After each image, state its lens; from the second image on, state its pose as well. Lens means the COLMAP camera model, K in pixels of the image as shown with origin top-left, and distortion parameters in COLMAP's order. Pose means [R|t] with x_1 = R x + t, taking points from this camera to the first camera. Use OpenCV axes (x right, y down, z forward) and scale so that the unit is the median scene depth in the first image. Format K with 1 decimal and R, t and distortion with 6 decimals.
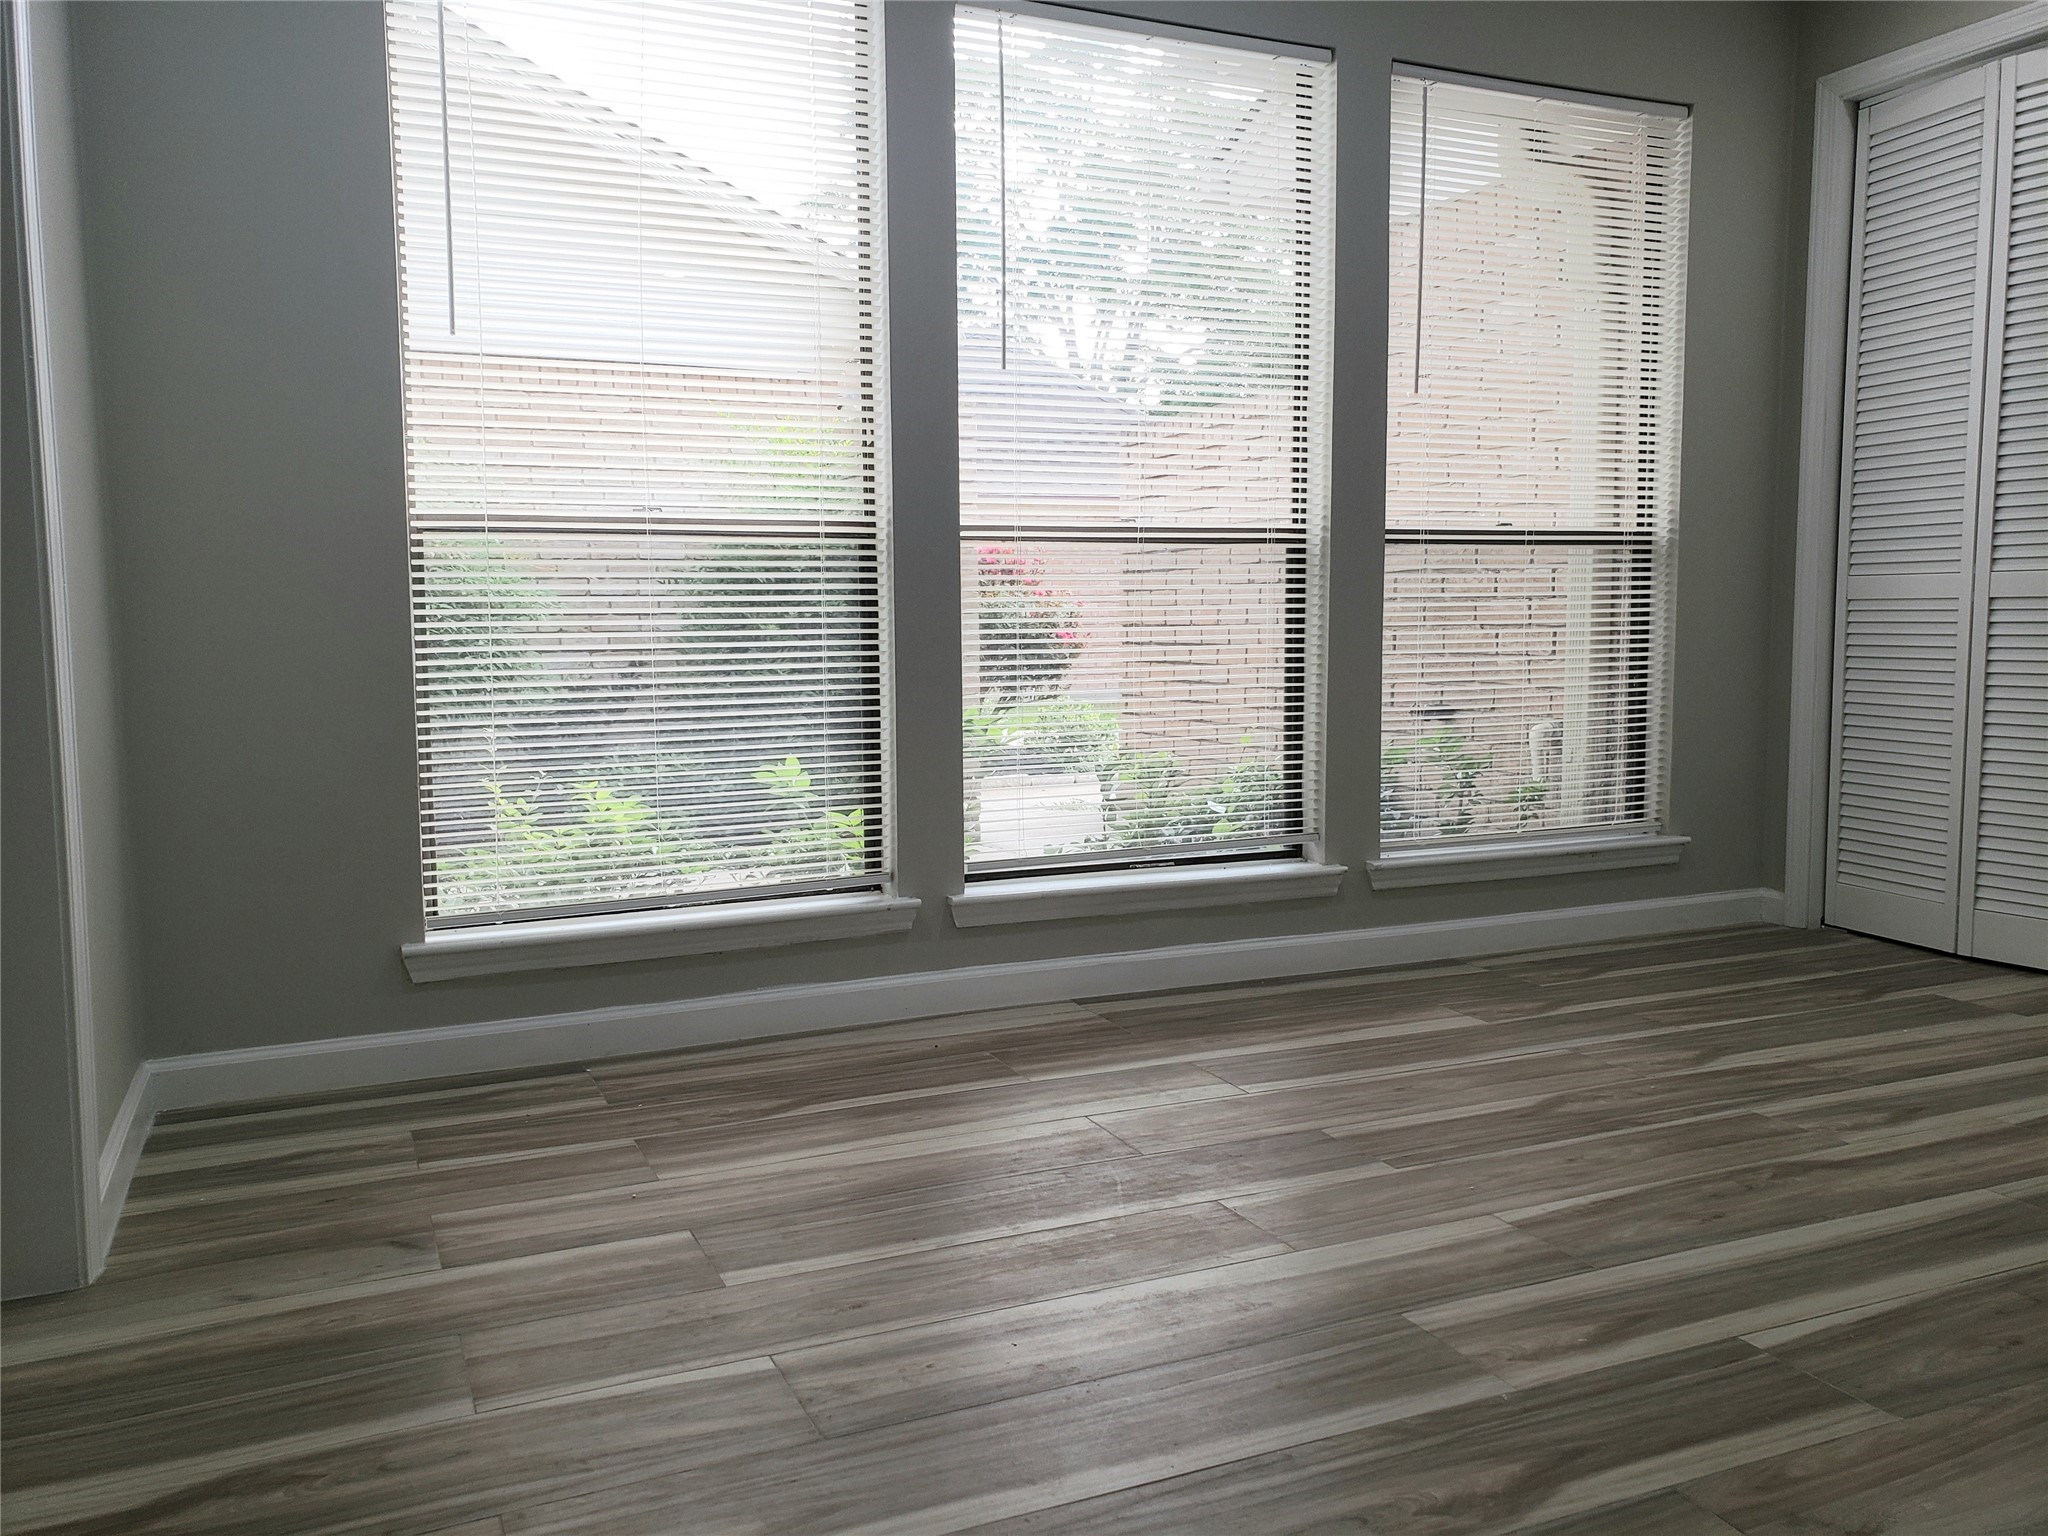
lens RADIAL K [[1575.2, 0, 1024.0], [0, 1575.2, 768.0], [0, 0, 1]] dist [0.047983, 0.001952]
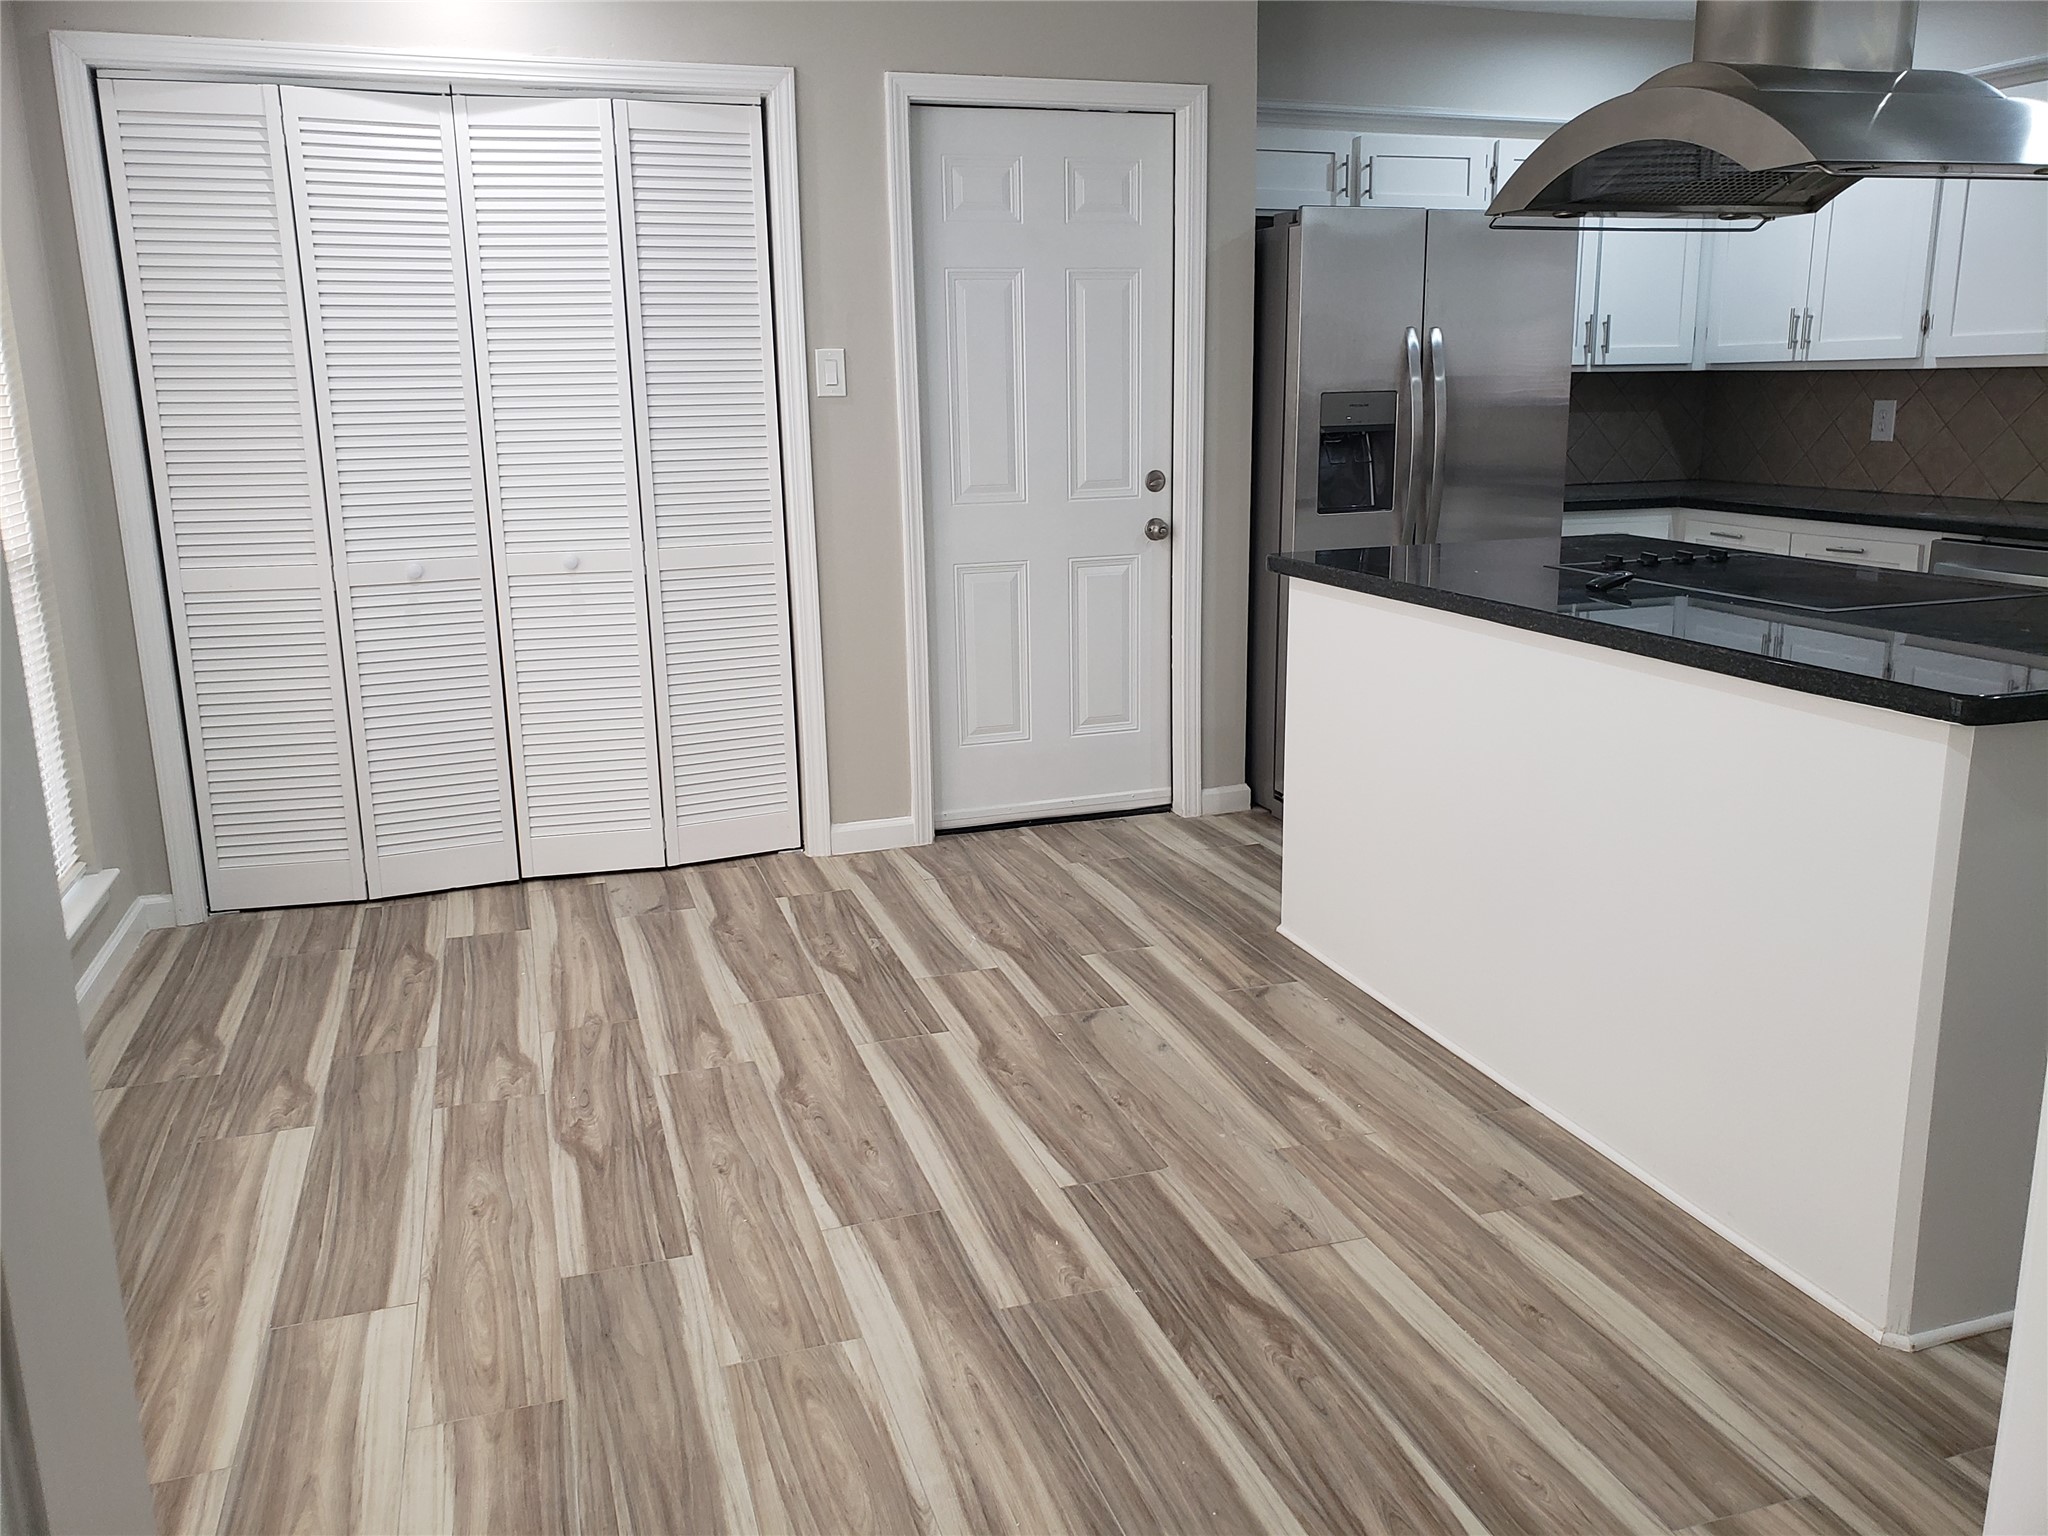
lens RADIAL K [[1616.6, 0, 996.7], [0, 1616.6, 761.4], [0, 0, 1]] dist [0.044400, 0.004787]
pose [[0.132308, -0.227321, 0.964790, -0.747562], [0.117136, 0.970112, 0.212511, -0.287155], [-0.984263, 0.084895, 0.154981, 0.637109]]
